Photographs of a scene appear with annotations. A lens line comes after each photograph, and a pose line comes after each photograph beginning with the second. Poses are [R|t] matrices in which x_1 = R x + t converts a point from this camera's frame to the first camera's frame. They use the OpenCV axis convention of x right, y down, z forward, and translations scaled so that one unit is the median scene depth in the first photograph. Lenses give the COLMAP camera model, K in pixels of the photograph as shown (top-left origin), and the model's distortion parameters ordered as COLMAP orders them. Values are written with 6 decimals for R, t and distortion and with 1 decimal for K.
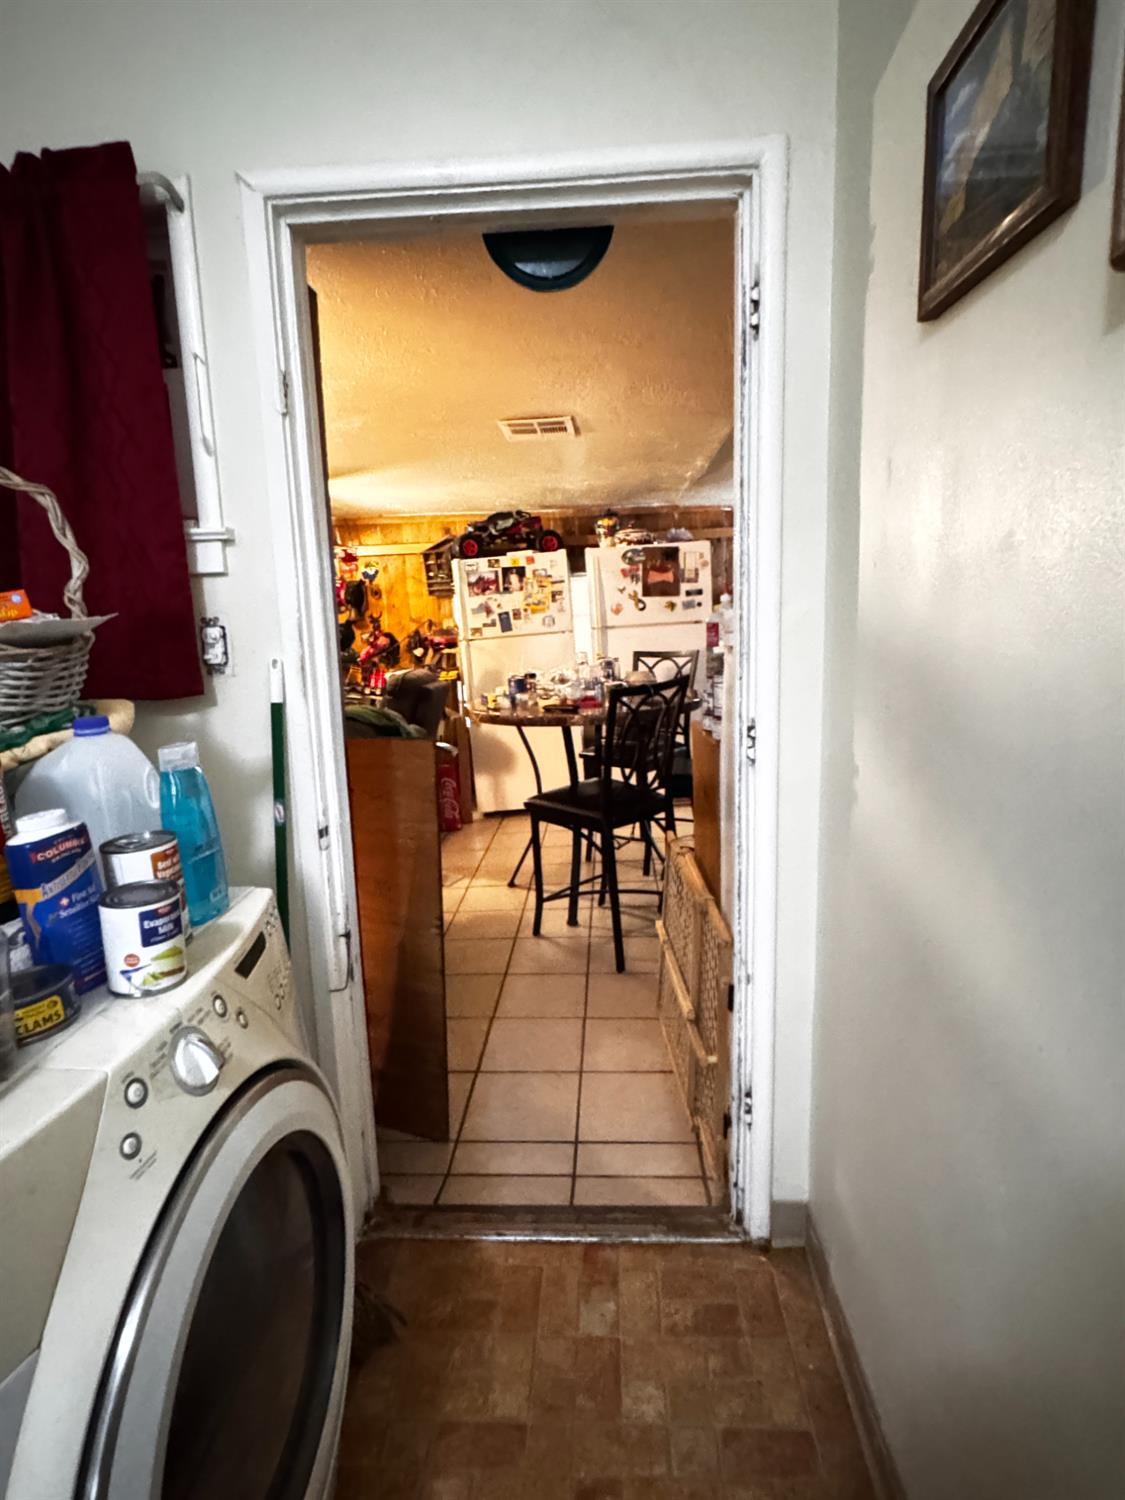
lens RADIAL K [[780.1, 0, 564.5], [0, 780.1, 744.0], [0, 0, 1]] dist [-0.000823, -0.001964]
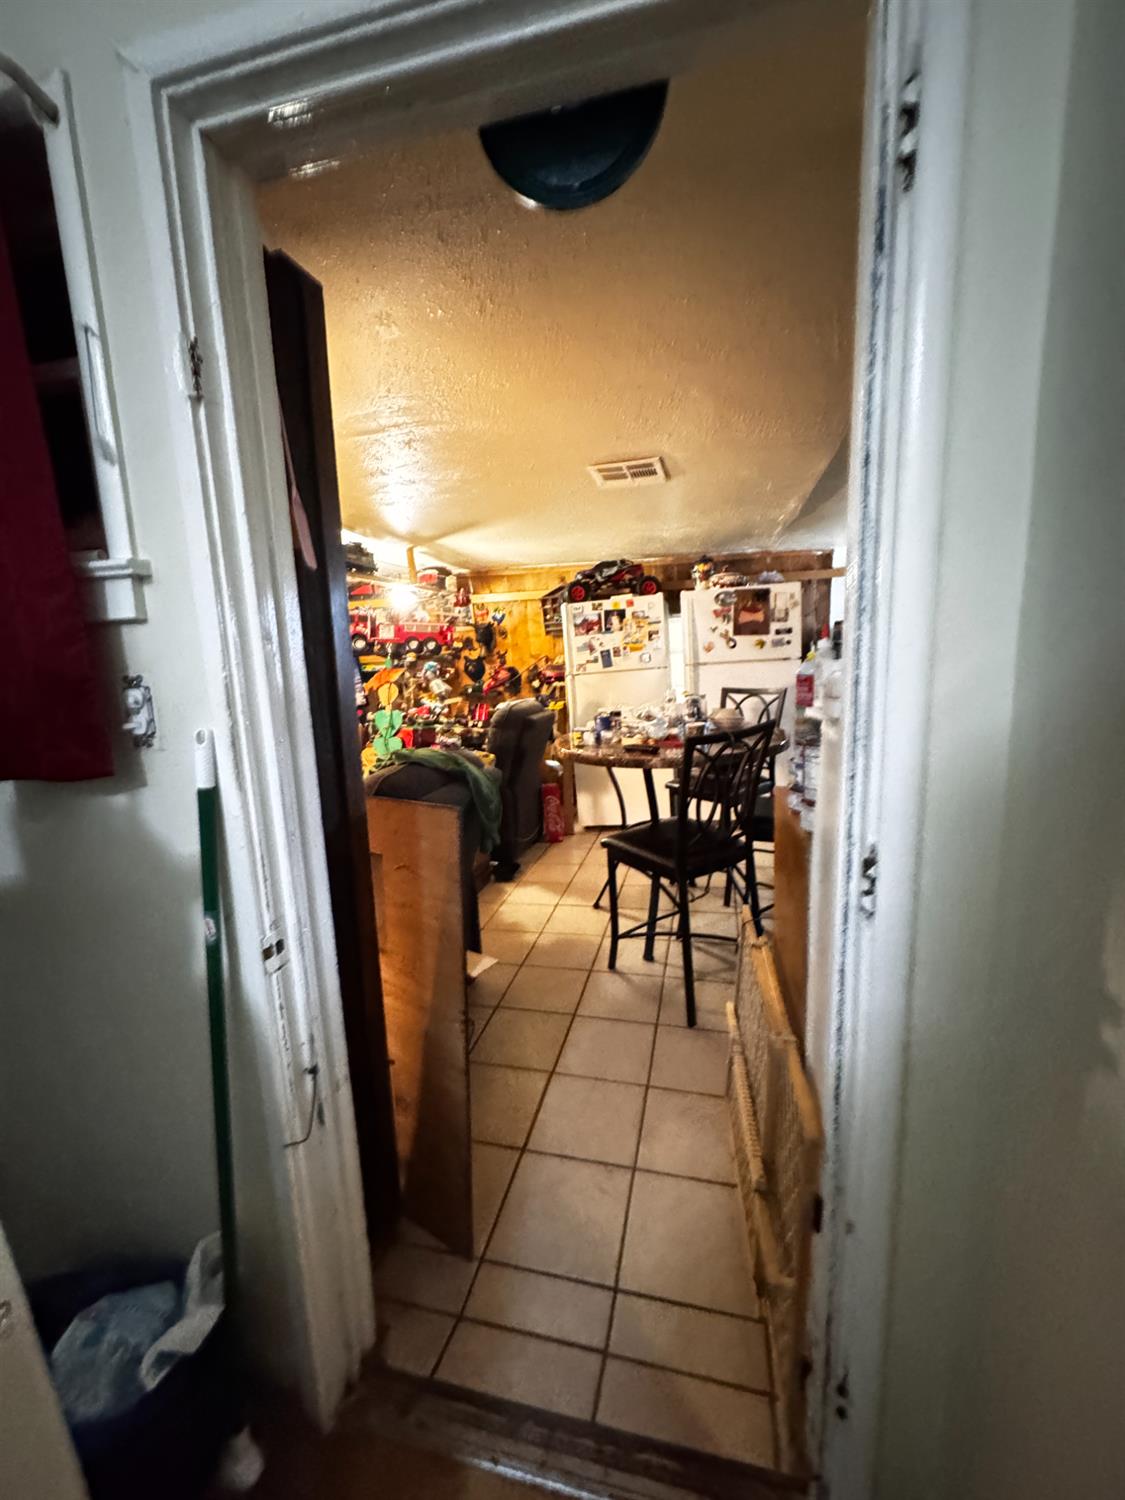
lens RADIAL K [[600.3, 0, 565.3], [0, 600.3, 750.8], [0, 0, 1]] dist [-0.002907, 0.000184]
pose [[0.983366, 0.027818, -0.179493, 0.035865], [-0.026712, 0.999606, 0.008579, -0.044065], [0.179661, -0.003642, 0.983722, 0.205292]]
